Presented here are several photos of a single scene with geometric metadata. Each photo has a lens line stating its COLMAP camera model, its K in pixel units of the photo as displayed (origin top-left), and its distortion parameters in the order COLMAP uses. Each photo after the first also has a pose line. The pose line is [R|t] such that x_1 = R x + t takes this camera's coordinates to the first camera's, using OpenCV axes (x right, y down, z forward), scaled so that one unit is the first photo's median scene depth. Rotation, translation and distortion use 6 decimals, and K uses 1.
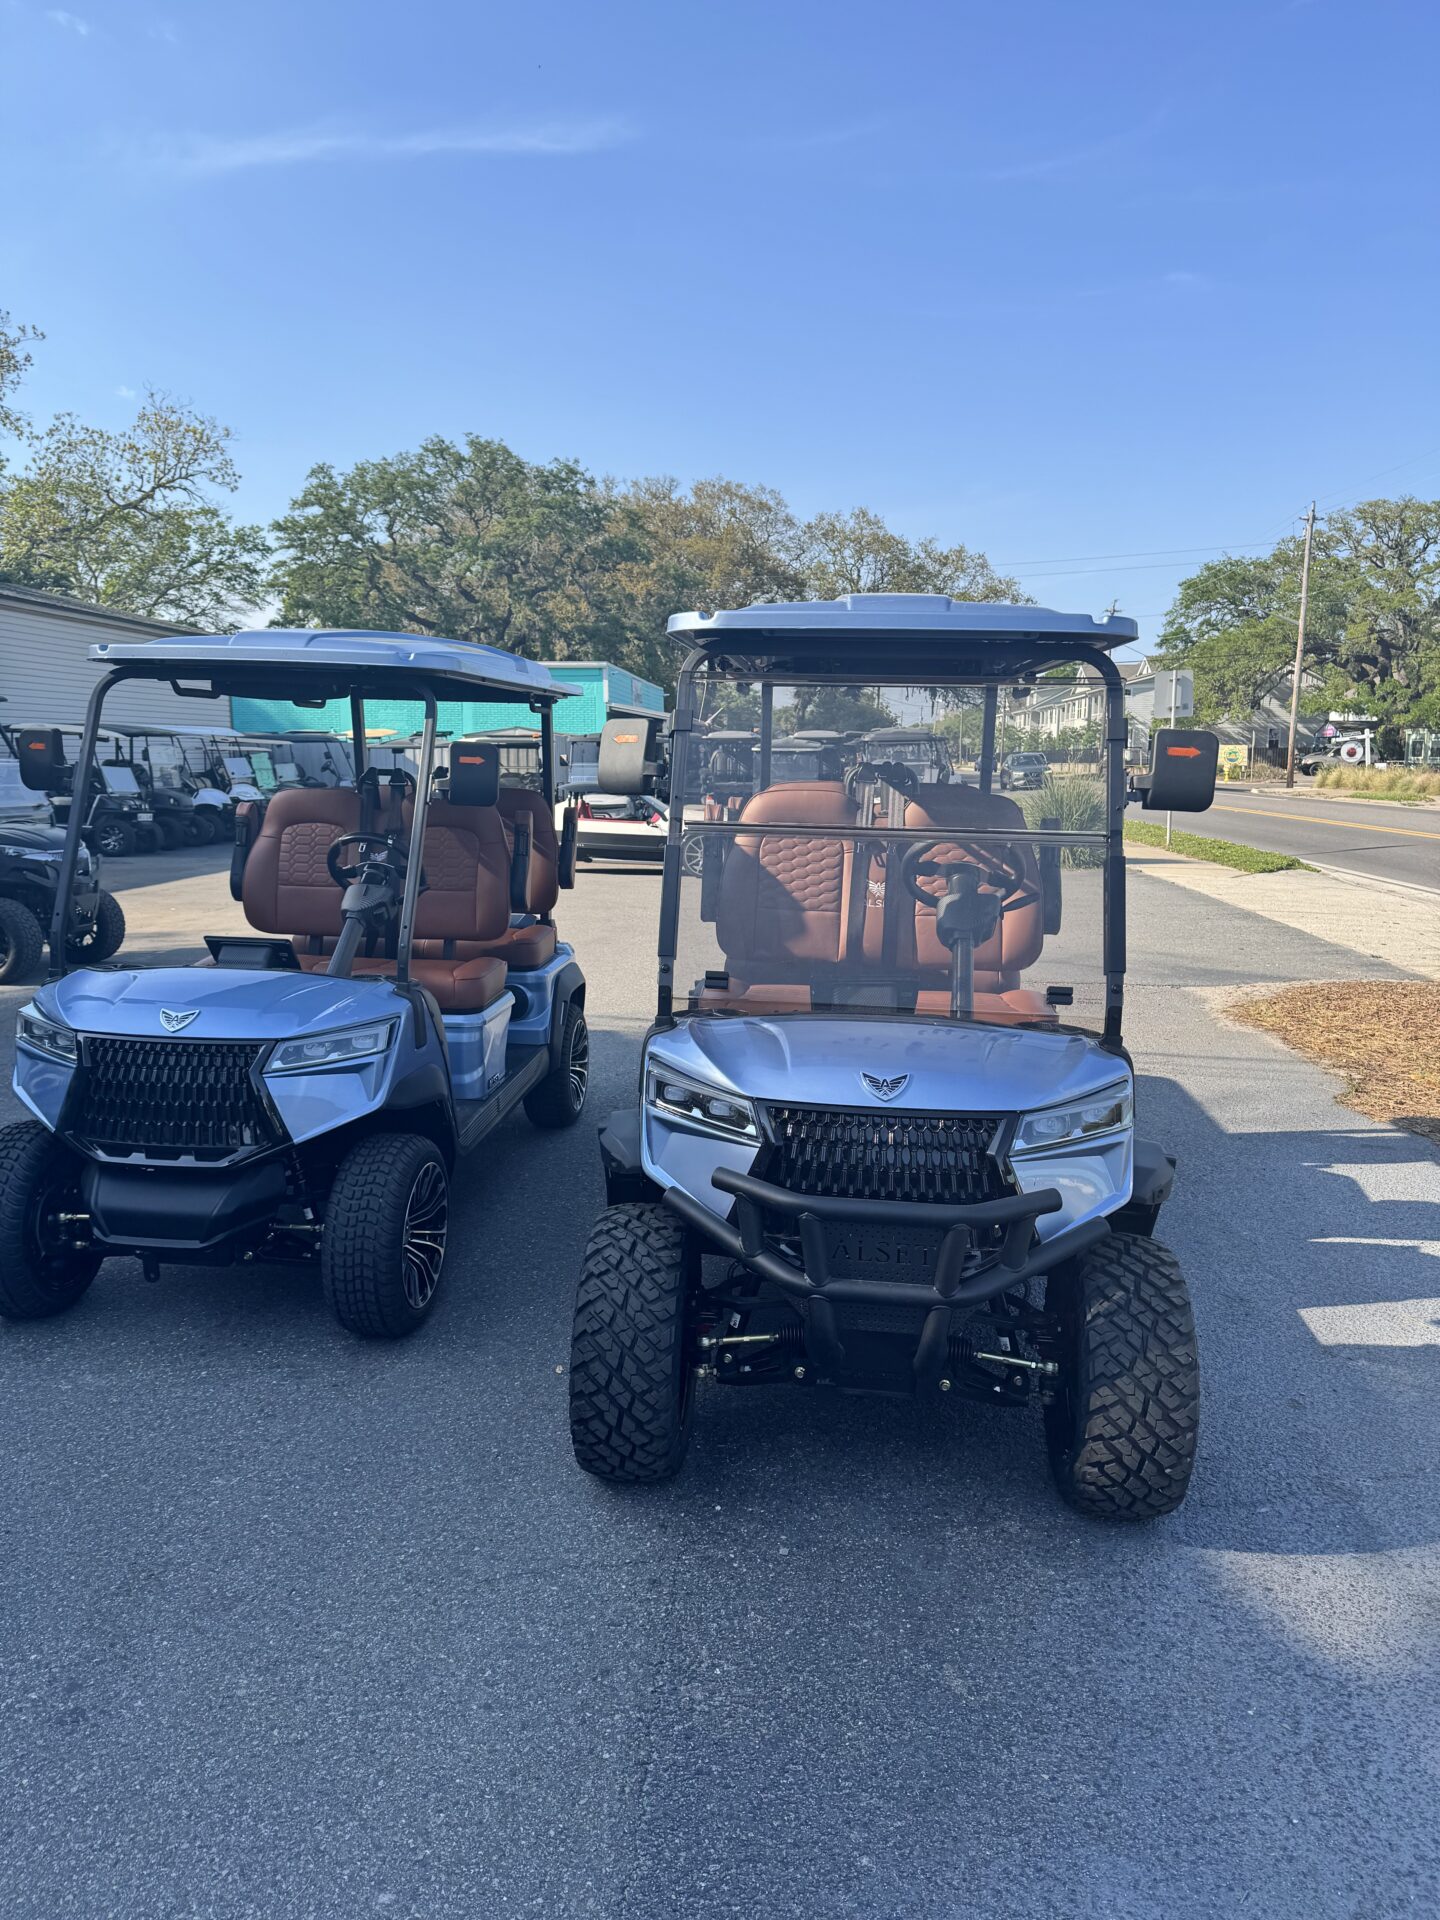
lens RADIAL K [[1354.6, 0, 714.8], [0, 1354.6, 953.4], [0, 0, 1]] dist [0.030822, -0.034554]
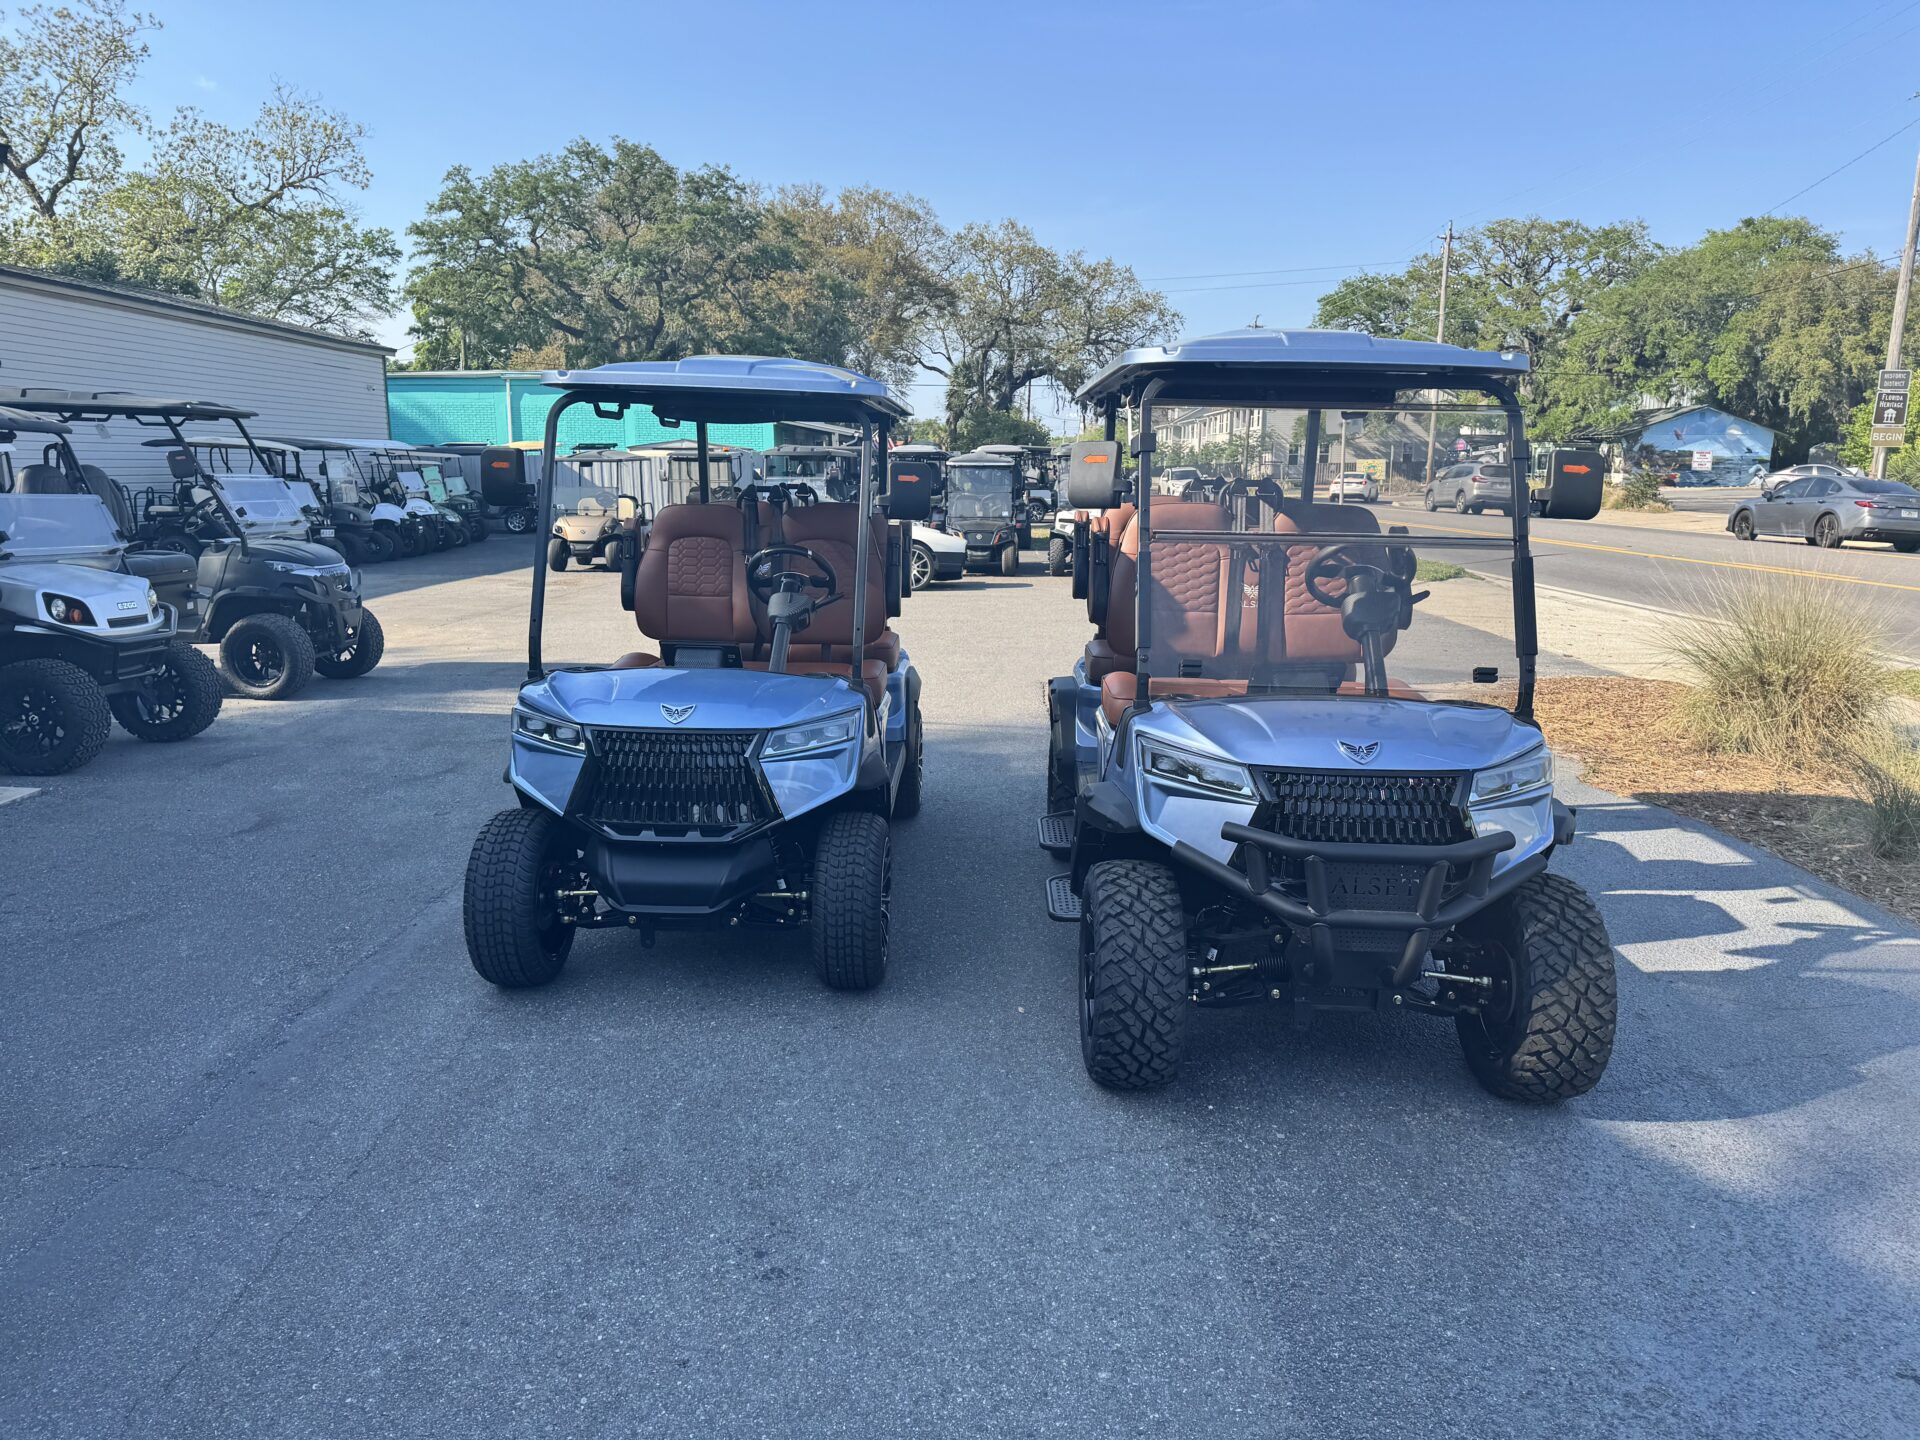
lens RADIAL K [[1350.0, 0, 984.6], [0, 1350.0, 715.7], [0, 0, 1]] dist [0.038565, -0.045759]
pose [[0.995979, -0.016889, 0.087975, -0.201835], [0.013756, 0.999254, 0.036091, 0.012388], [-0.088519, -0.034736, 0.995469, -0.105291]]
